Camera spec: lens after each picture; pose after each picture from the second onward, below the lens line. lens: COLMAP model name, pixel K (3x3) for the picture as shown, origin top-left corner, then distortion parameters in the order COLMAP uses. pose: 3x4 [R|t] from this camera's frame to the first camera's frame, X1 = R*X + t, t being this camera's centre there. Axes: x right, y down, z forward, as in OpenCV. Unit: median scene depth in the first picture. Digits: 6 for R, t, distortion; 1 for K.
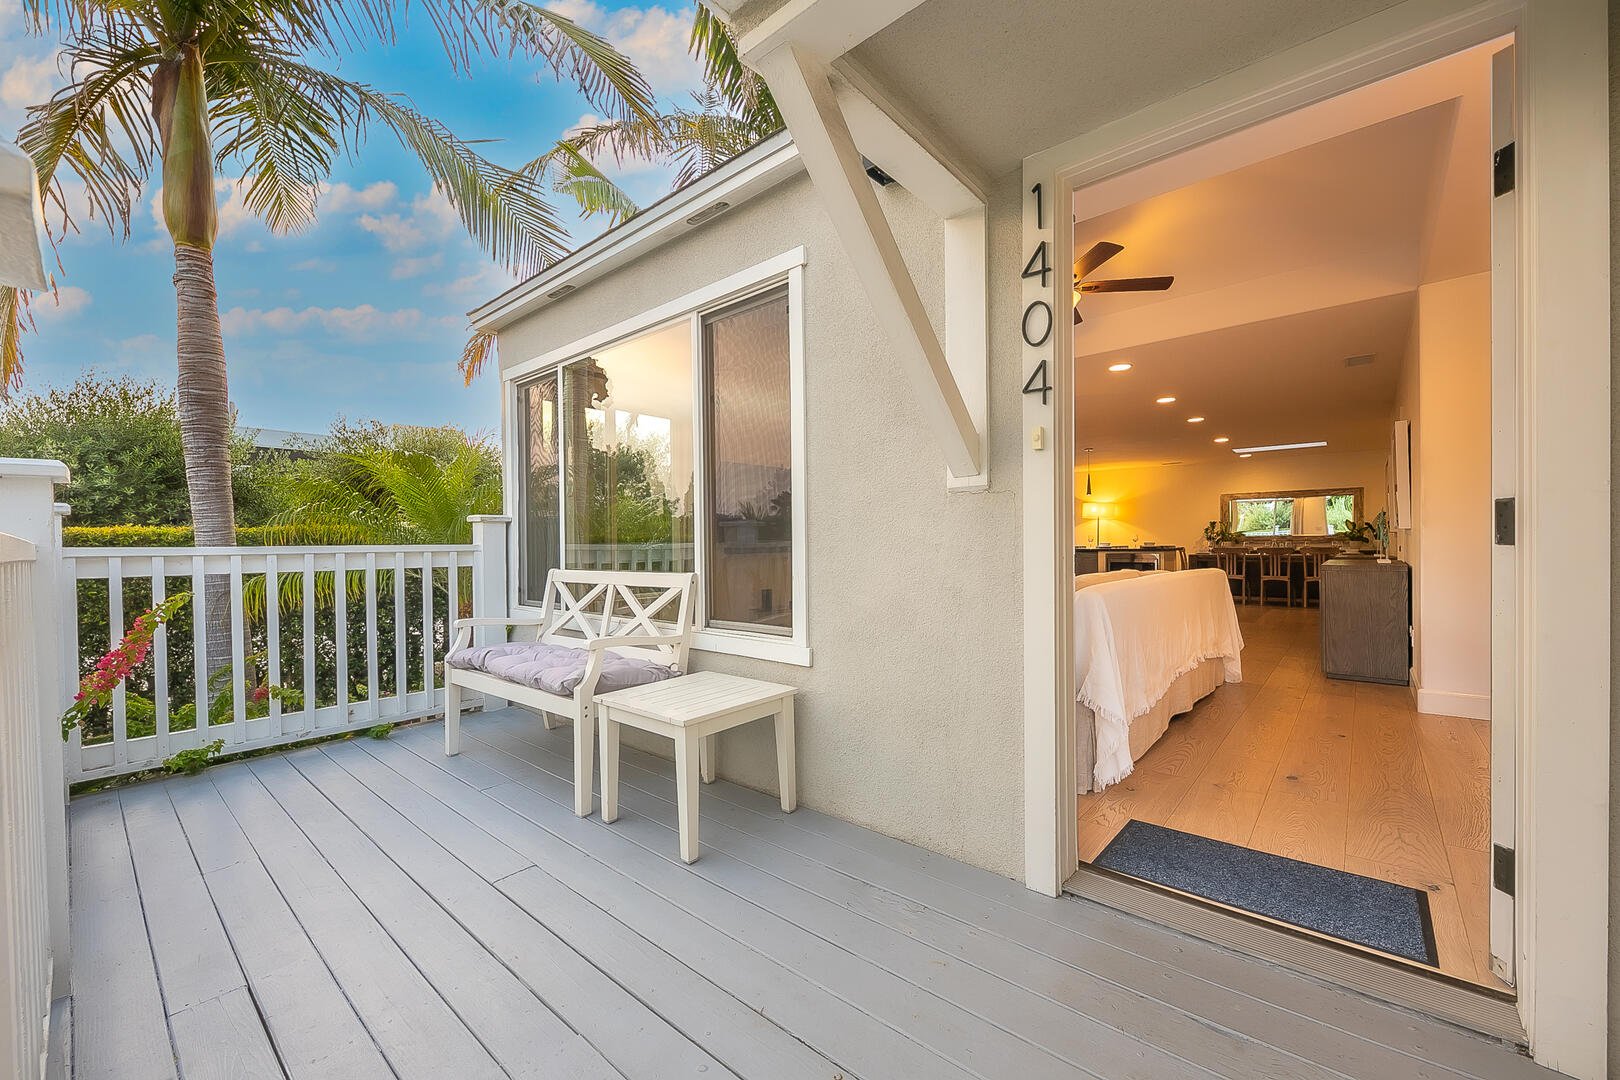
lens RADIAL K [[642.7, 0, 807.9], [0, 642.7, 537.7], [0, 0, 1]] dist [0.001123, 0.000107]
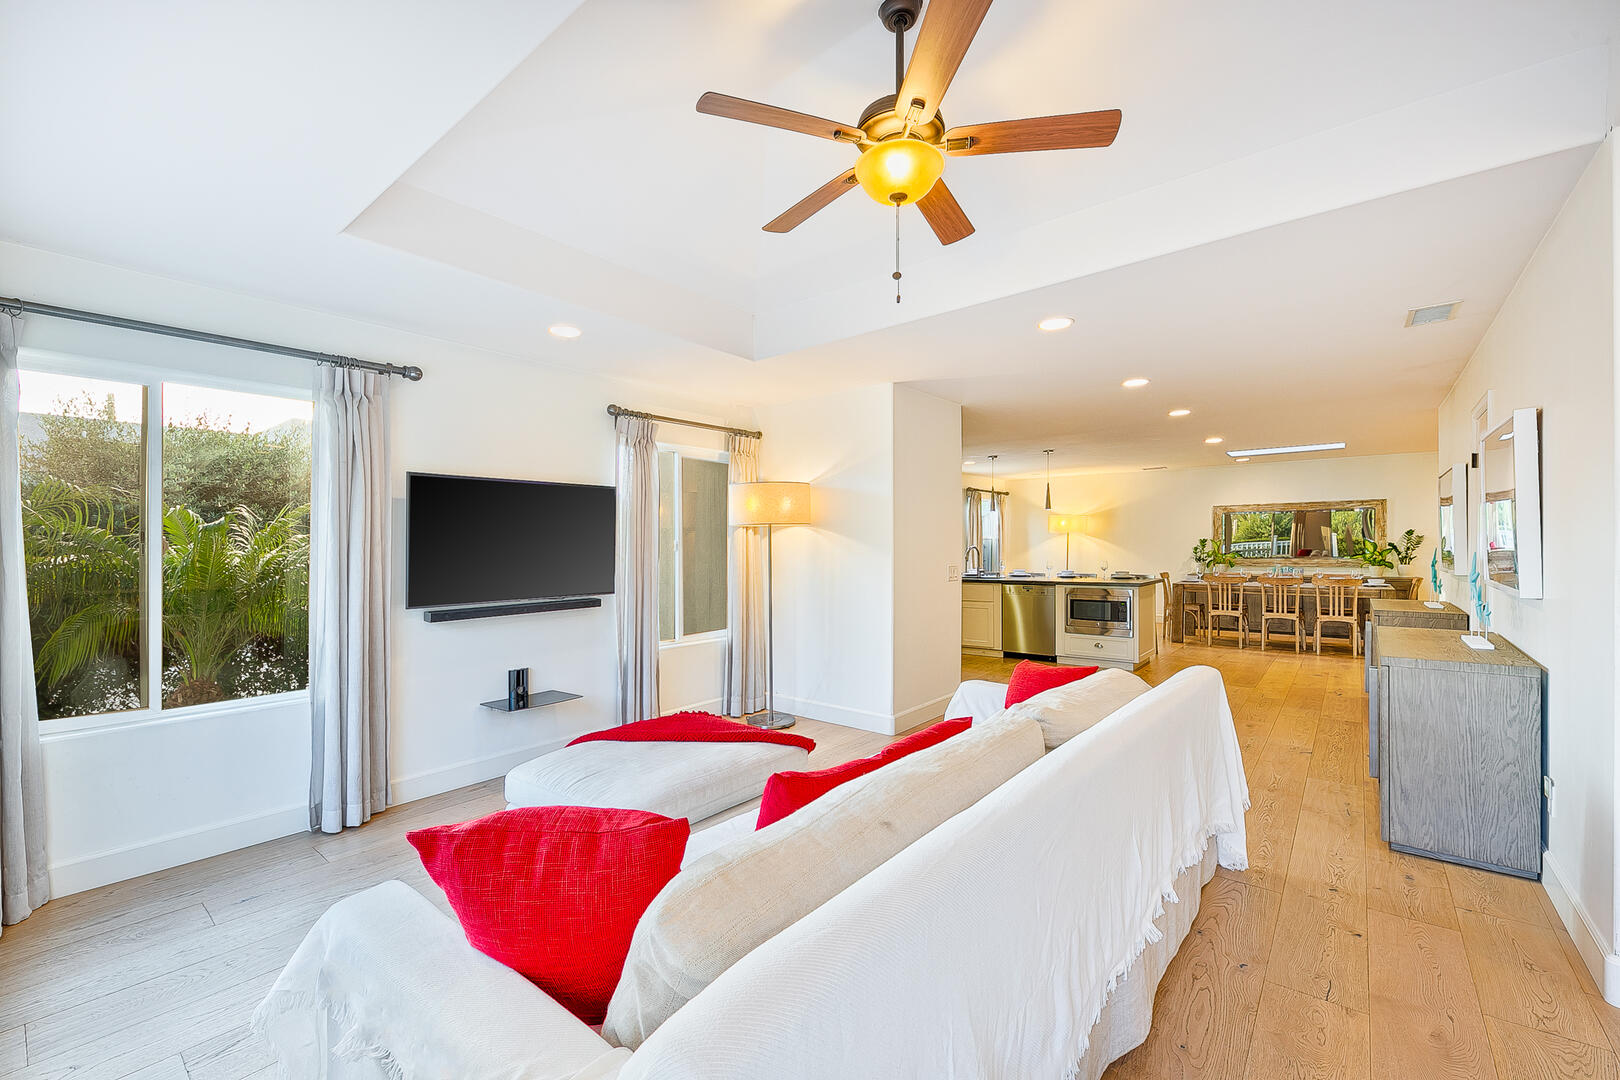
lens RADIAL K [[667.3, 0, 810.2], [0, 667.3, 545.5], [0, 0, 1]] dist [-0.002009, -0.000431]
pose [[0.999609, -0.002809, 0.027838, 0.138164], [0.002585, 0.999964, 0.008066, -0.033318], [-0.027860, -0.007991, 0.999580, 0.215010]]
